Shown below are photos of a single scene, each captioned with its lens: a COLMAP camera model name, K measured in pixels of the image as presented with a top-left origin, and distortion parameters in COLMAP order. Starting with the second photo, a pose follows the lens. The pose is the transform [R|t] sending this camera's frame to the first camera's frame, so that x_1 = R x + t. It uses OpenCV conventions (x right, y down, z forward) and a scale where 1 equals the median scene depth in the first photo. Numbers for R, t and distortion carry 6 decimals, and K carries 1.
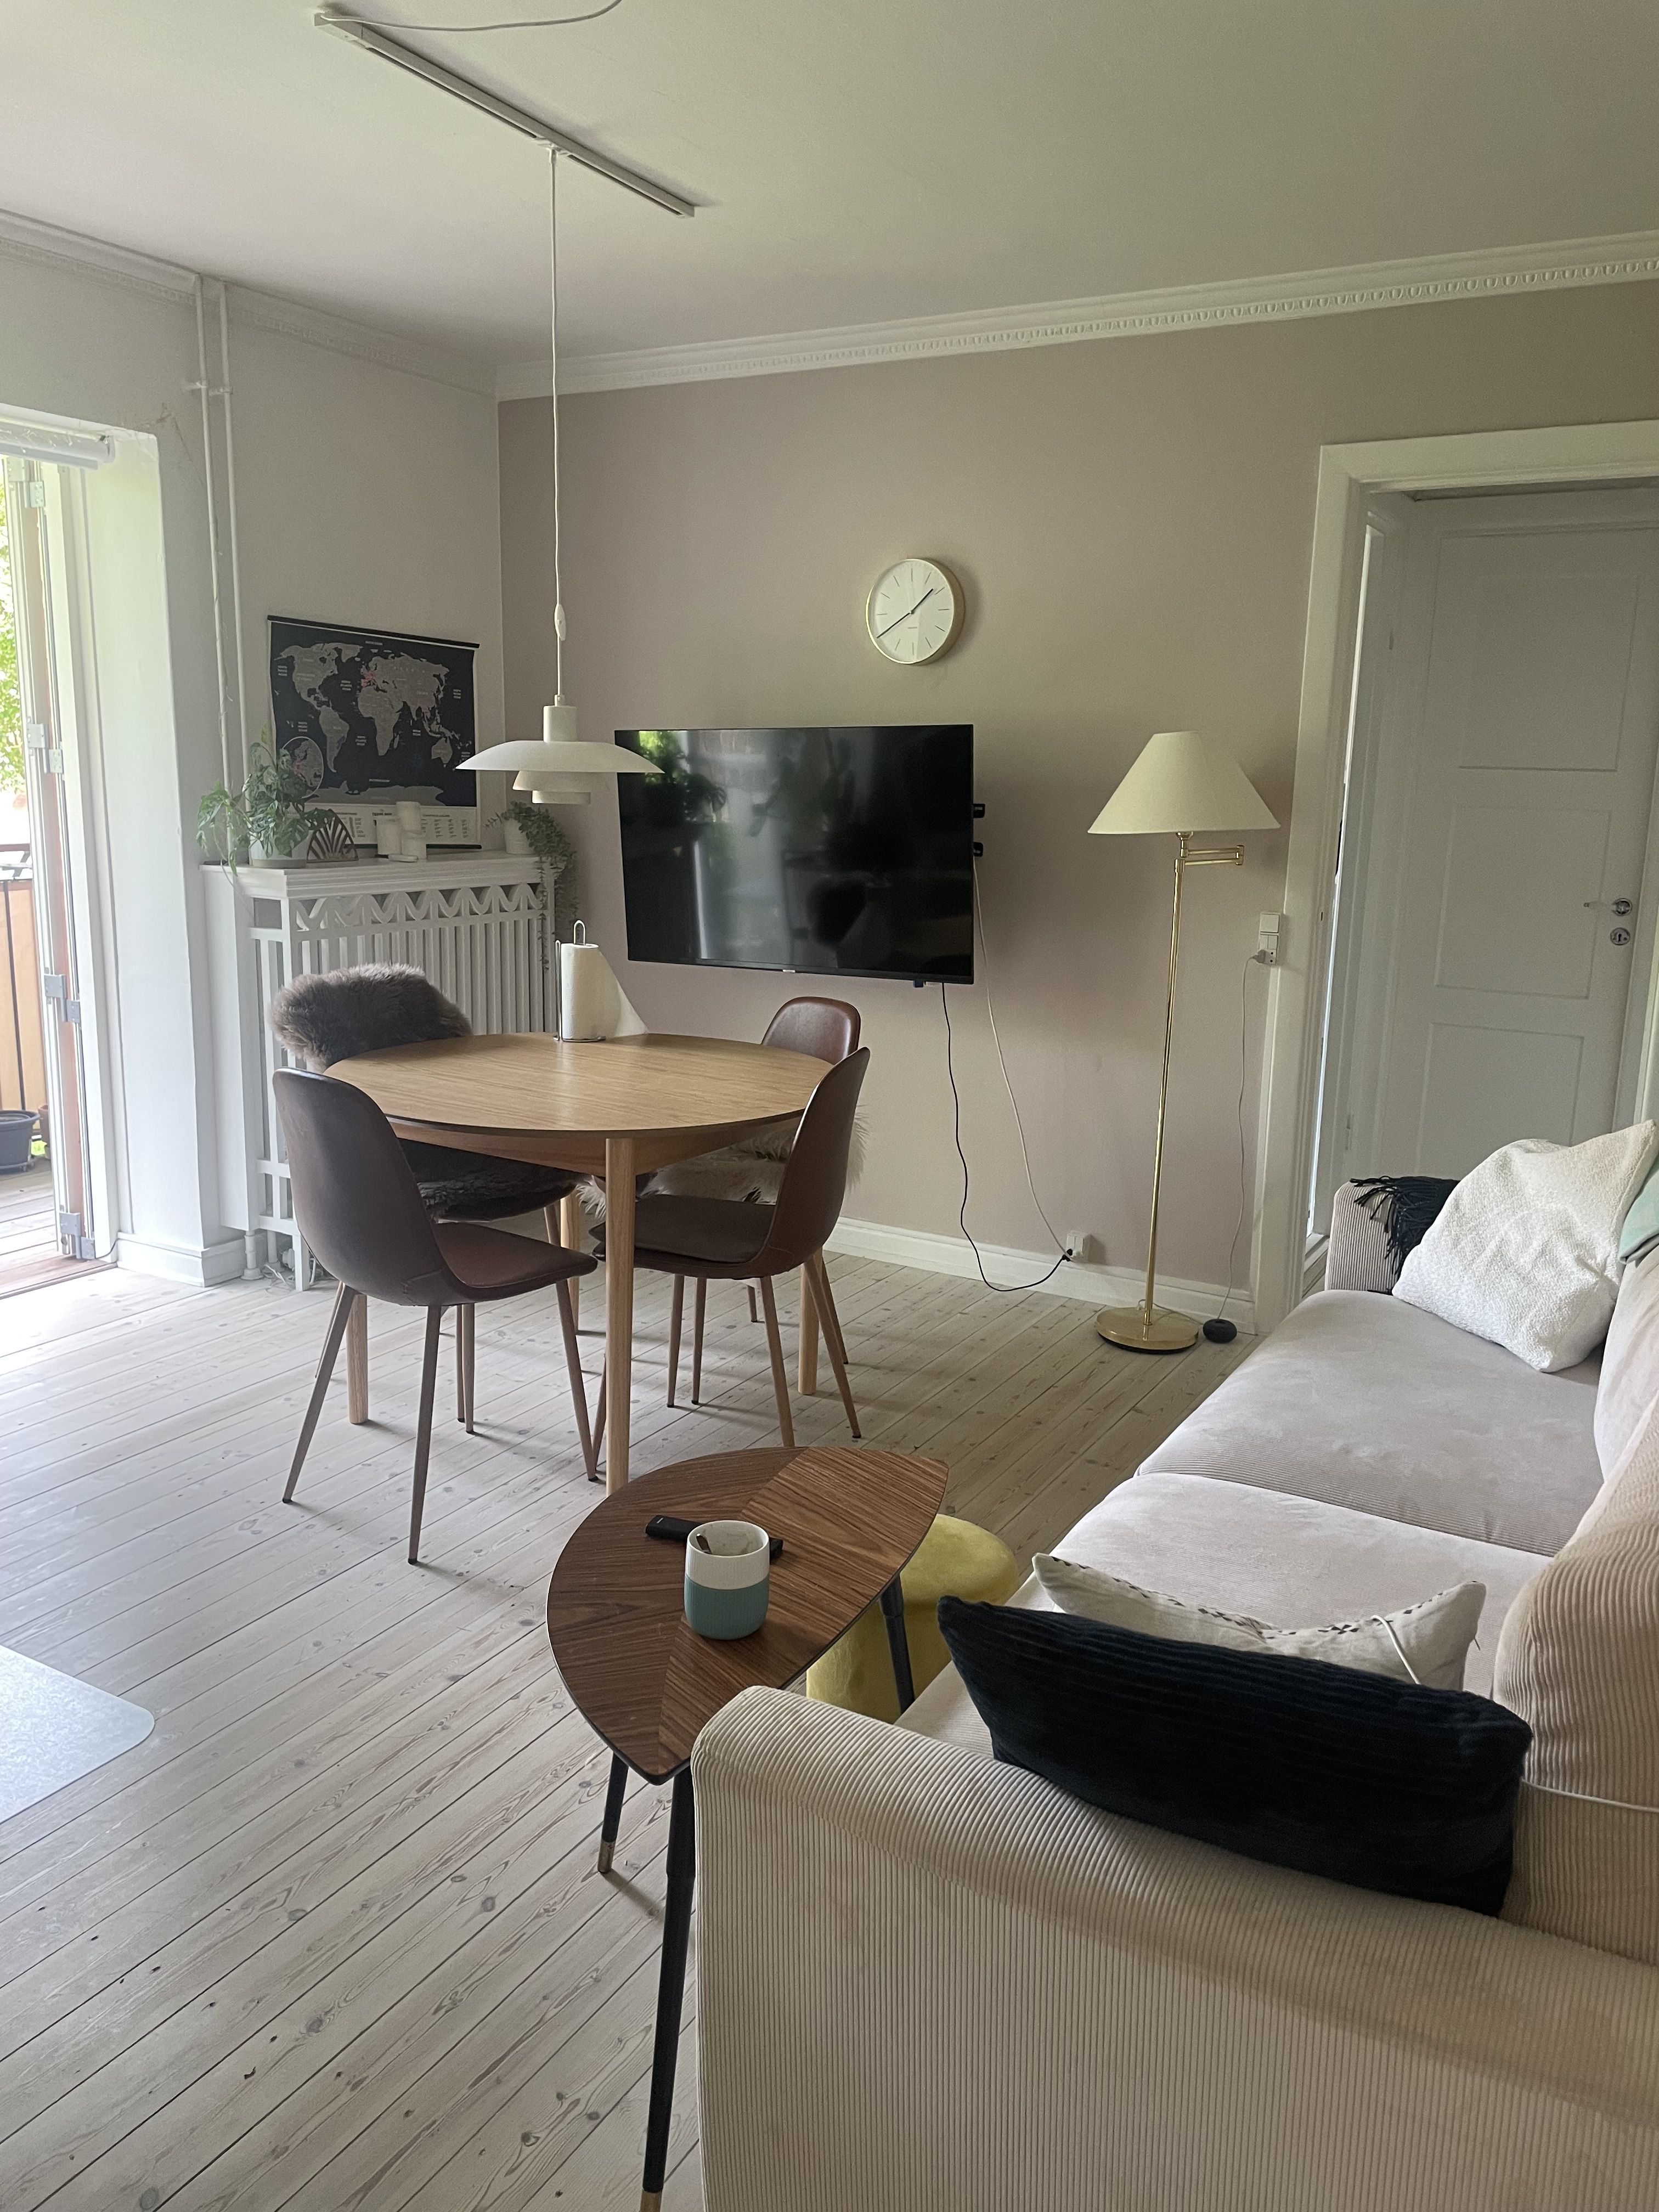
lens RADIAL K [[1669.6, 0, 829.5], [0, 1669.6, 1106.0], [0, 0, 1]] dist [0.040935, -0.000396]
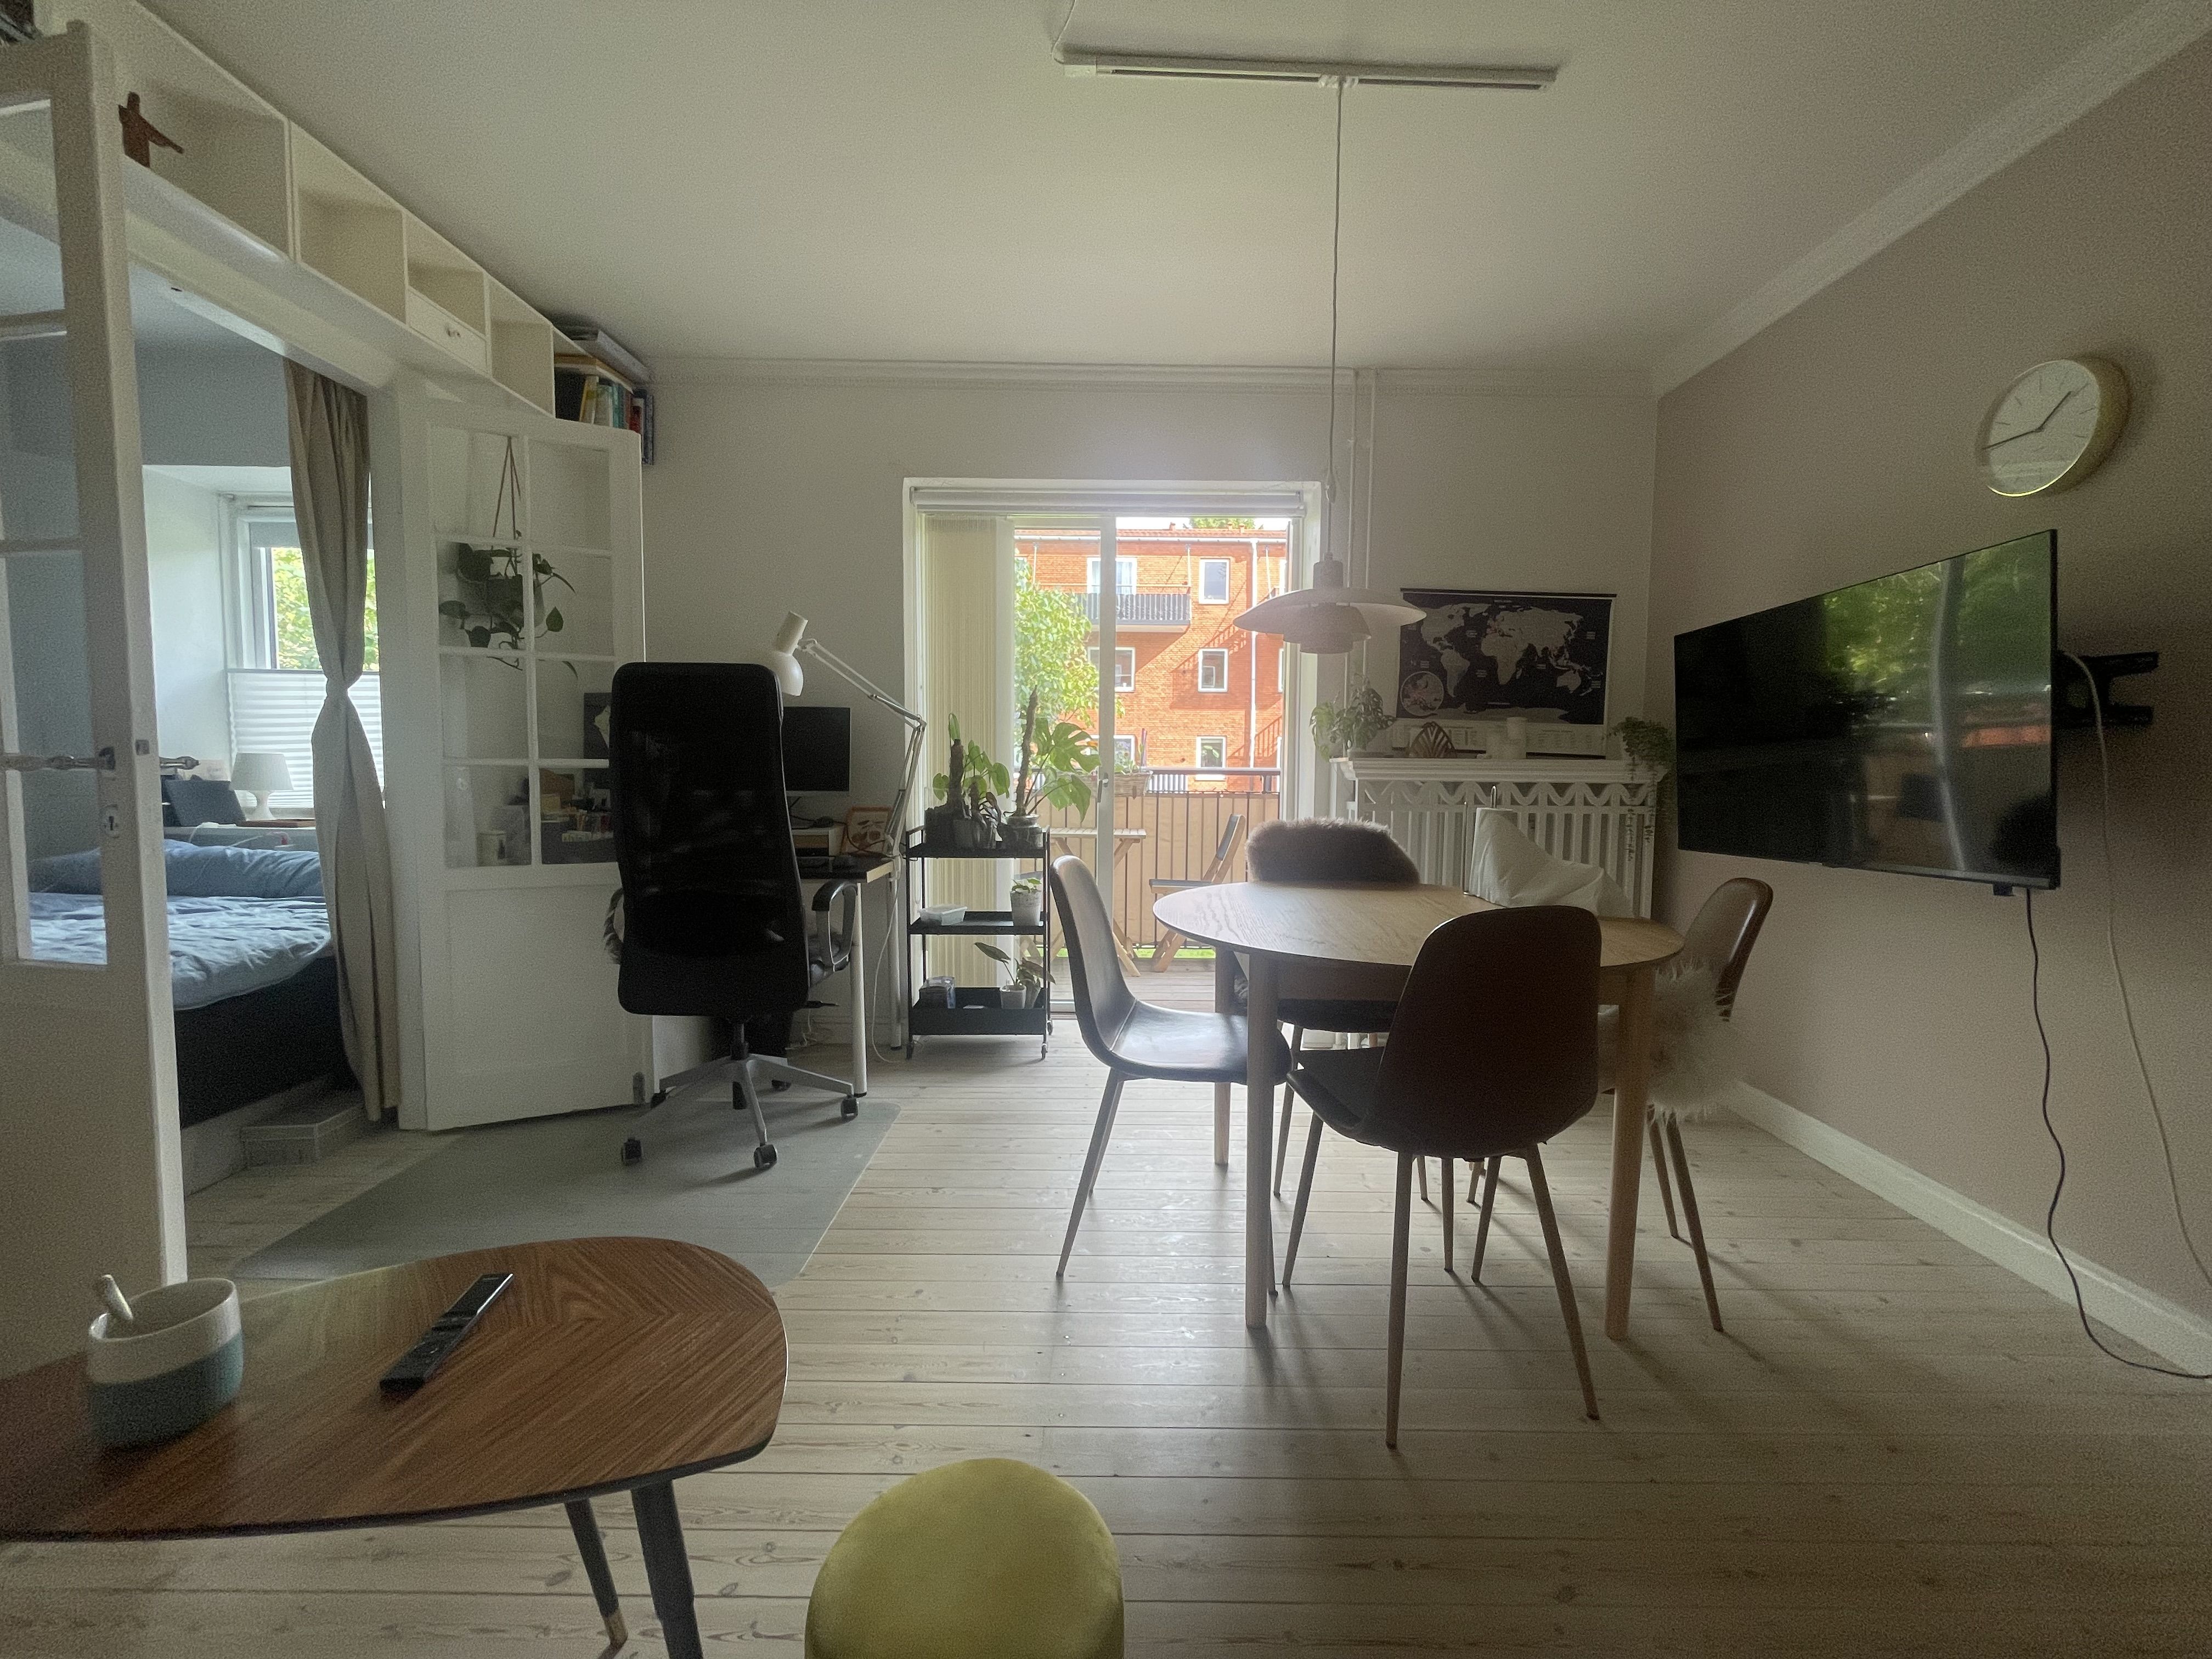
lens RADIAL K [[889.5, 0, 1106.0], [0, 889.5, 829.5], [0, 0, 1]] dist [0.000249, 0.000005]
pose [[0.493503, 0.042456, -0.868707, 0.195158], [-0.173908, 0.983454, -0.050731, -0.008741], [0.852180, 0.176111, 0.492721, 0.428161]]
